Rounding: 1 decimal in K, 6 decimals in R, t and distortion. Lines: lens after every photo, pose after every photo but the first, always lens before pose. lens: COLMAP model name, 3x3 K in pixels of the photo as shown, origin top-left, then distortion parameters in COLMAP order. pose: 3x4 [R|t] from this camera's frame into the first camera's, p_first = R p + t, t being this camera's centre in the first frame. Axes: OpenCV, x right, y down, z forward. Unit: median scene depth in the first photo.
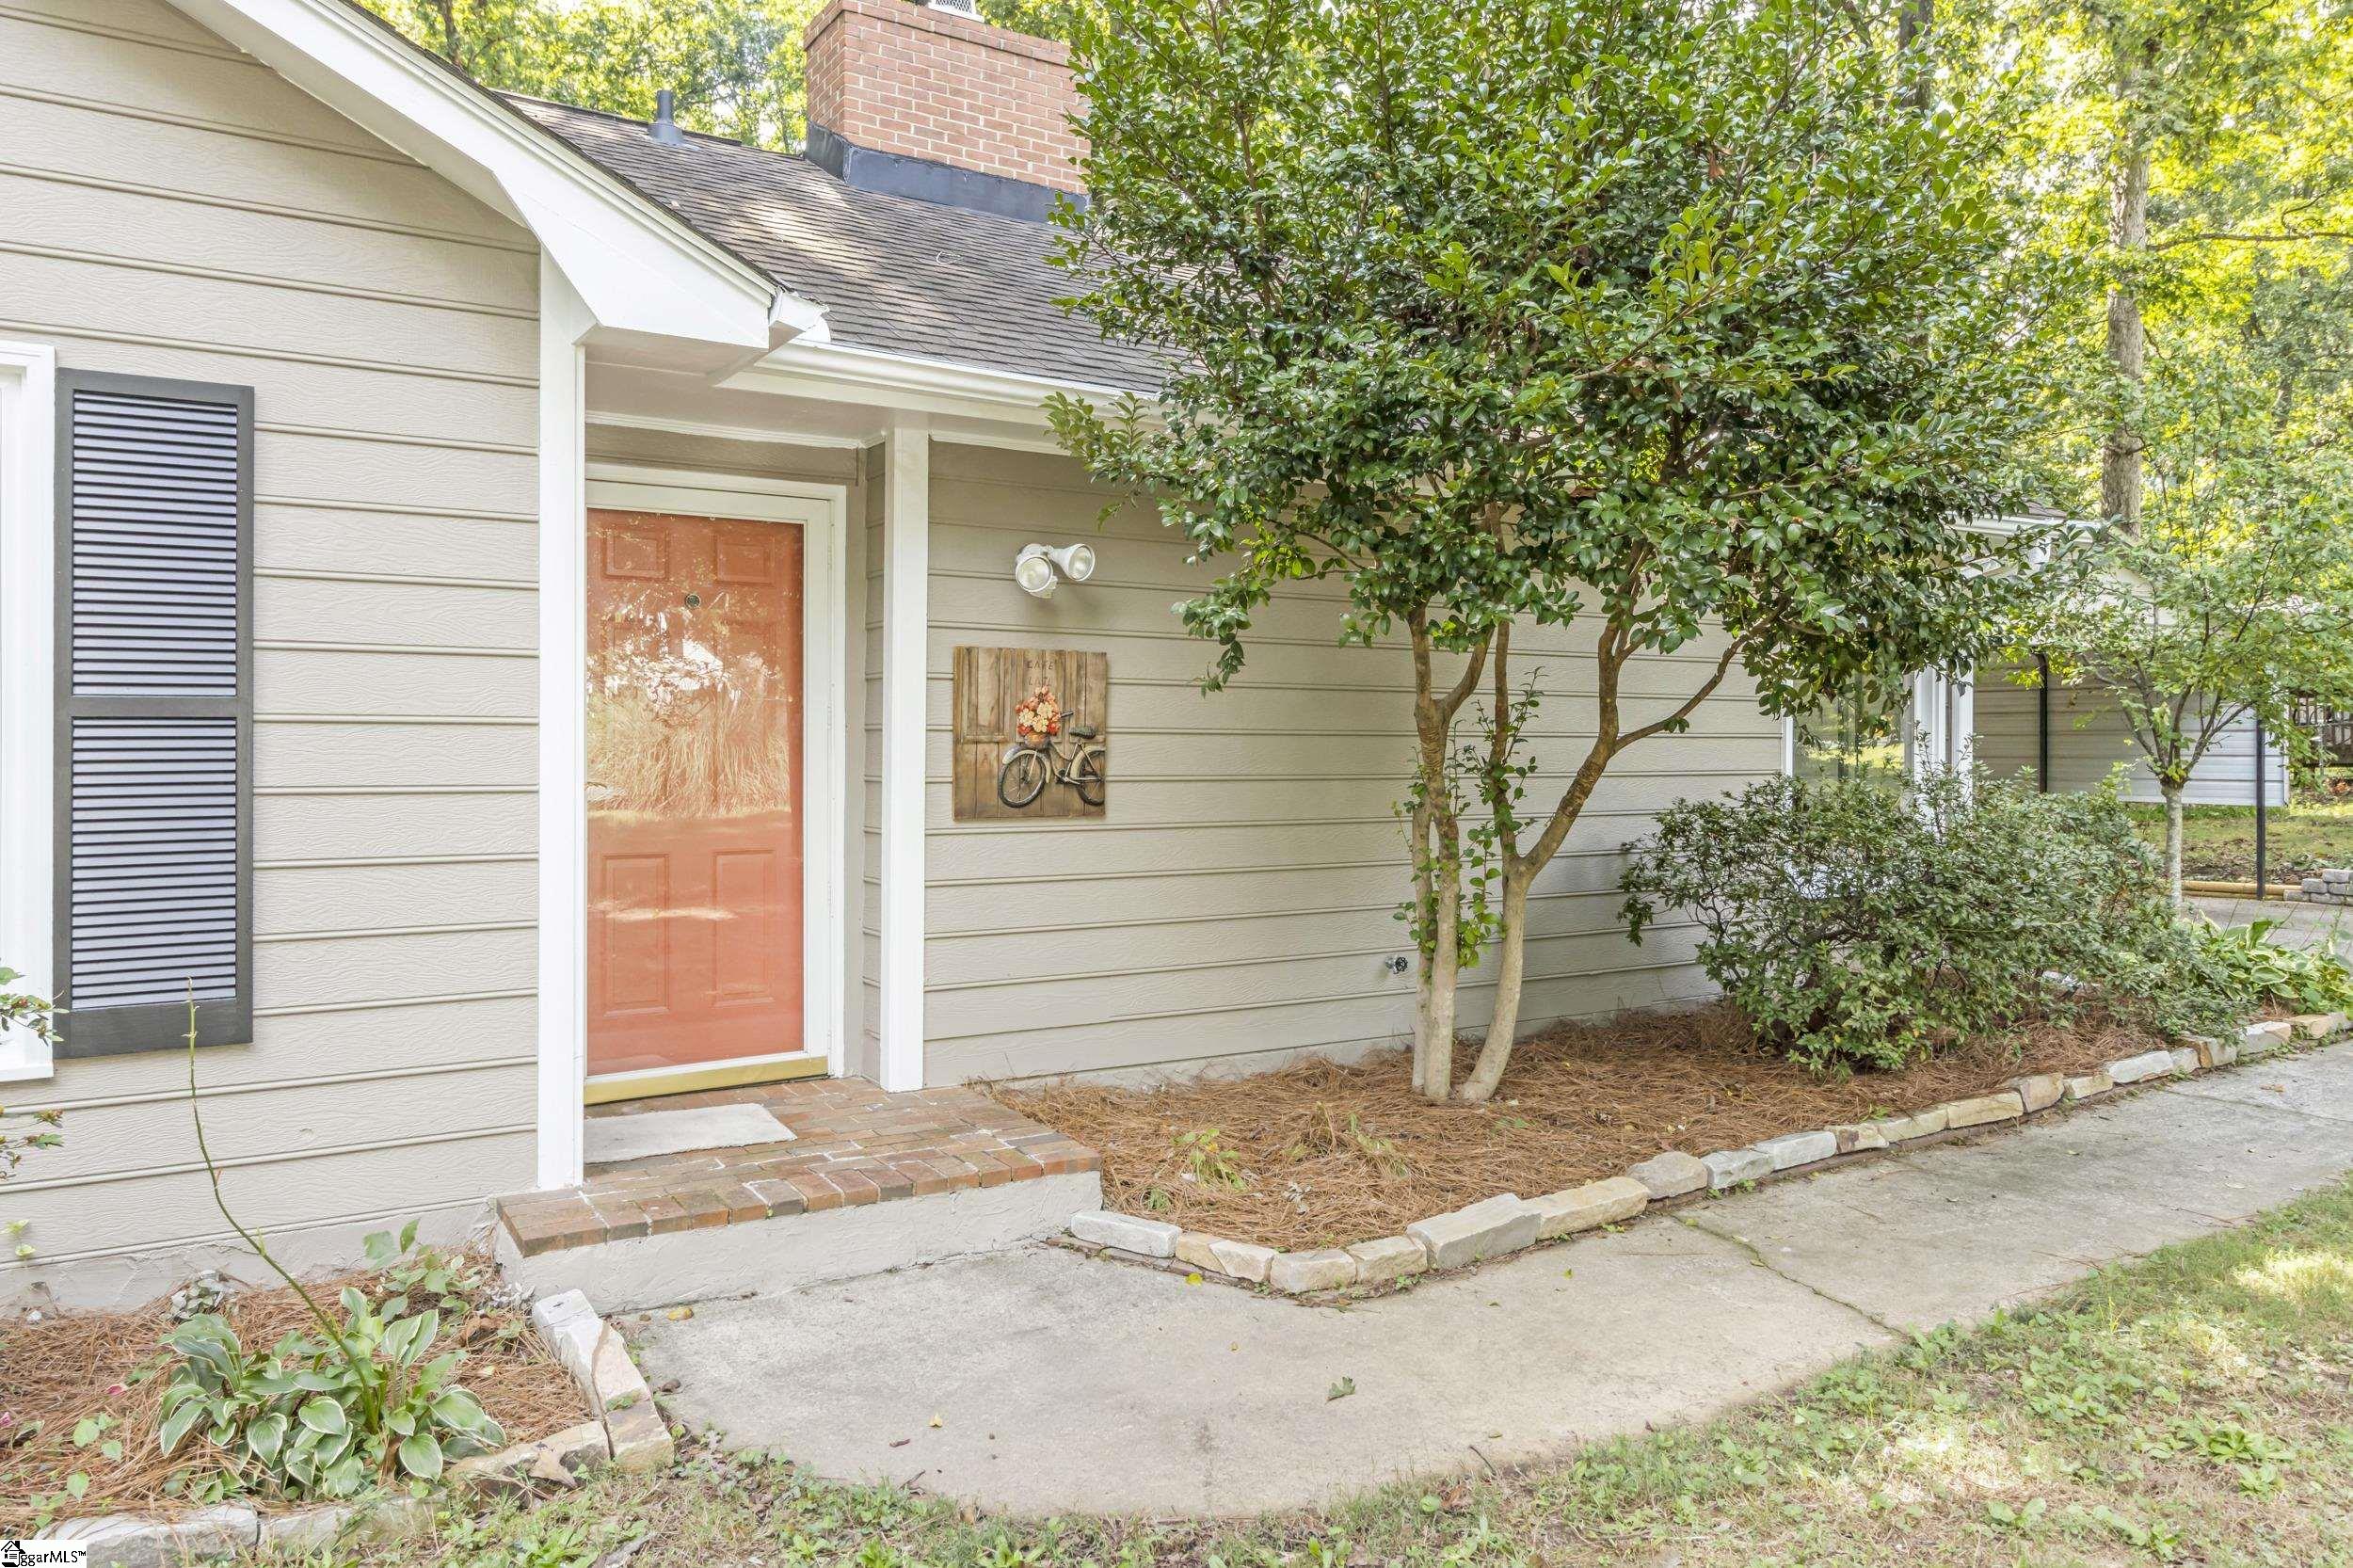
lens RADIAL K [[1607.1, 0, 1176.5], [0, 1607.1, 784.0], [0, 0, 1]] dist [-0.003187, -0.000832]
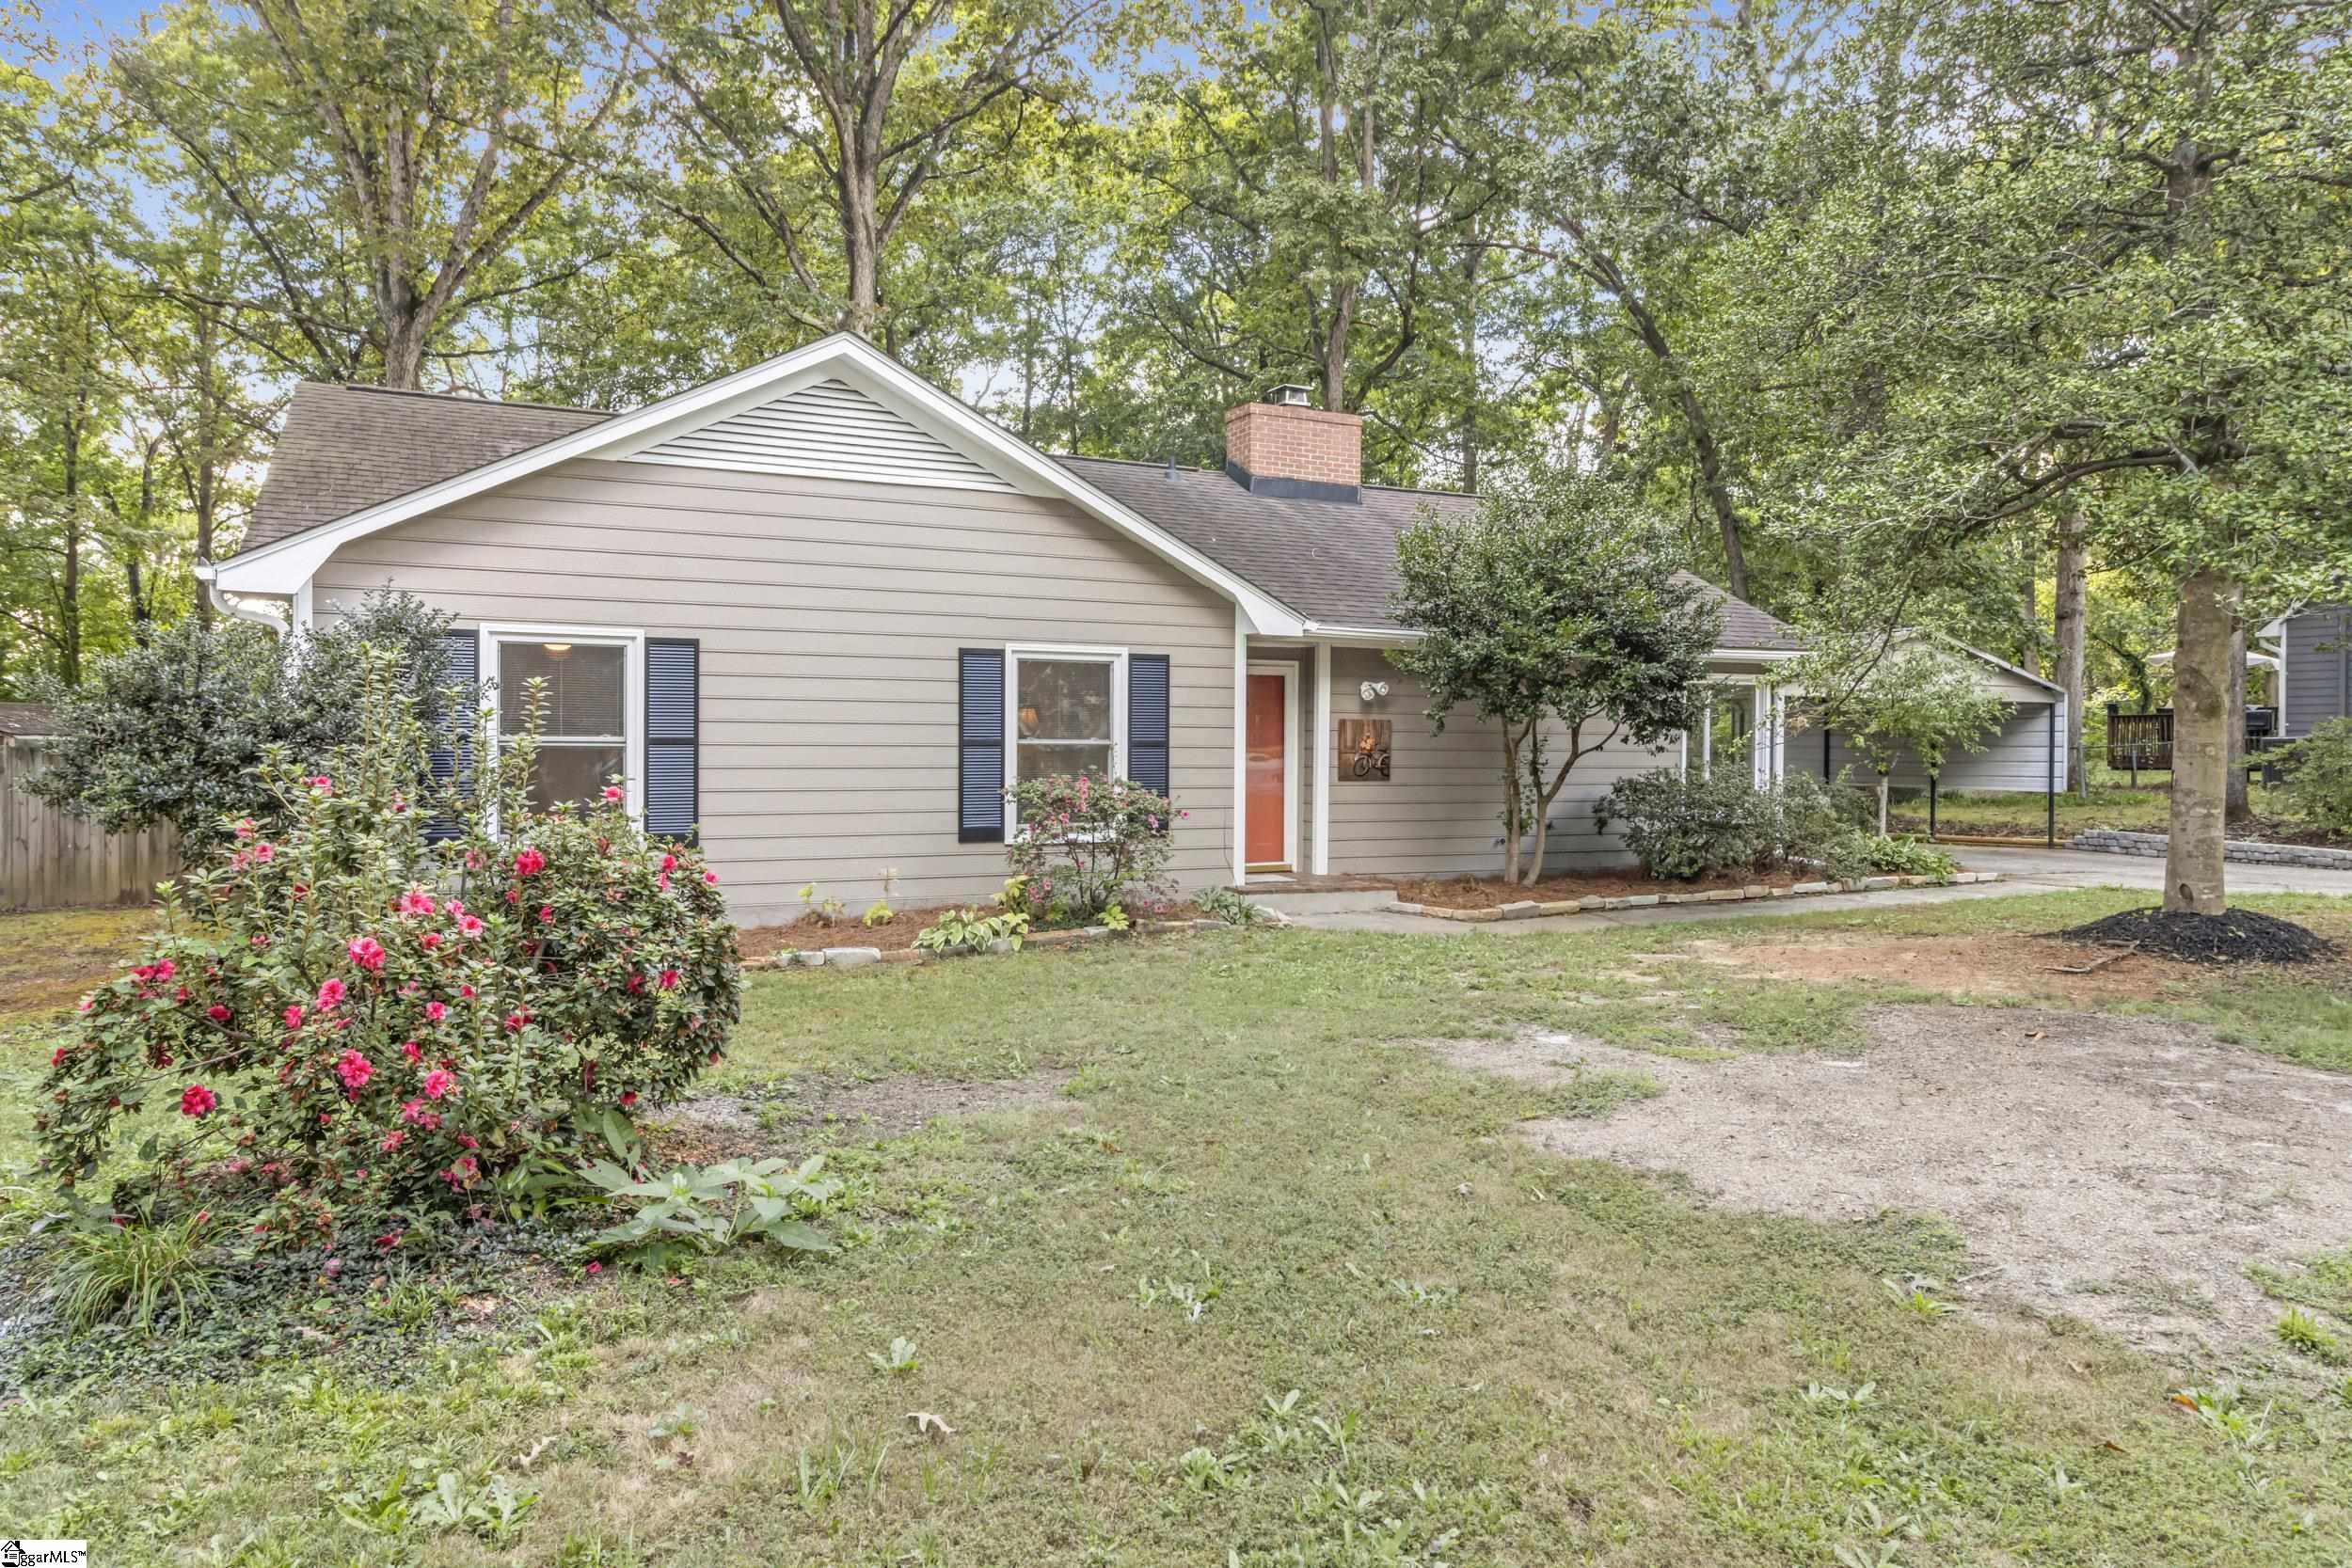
lens RADIAL K [[1499.5, 0, 1176.0], [0, 1499.5, 784.0], [0, 0, 1]] dist [0.003614, -0.000217]
pose [[0.993963, 0.005982, -0.109548, -0.132926], [-0.006140, 0.999981, -0.001109, 0.032658], [0.109539, 0.001775, 0.993981, -1.647574]]
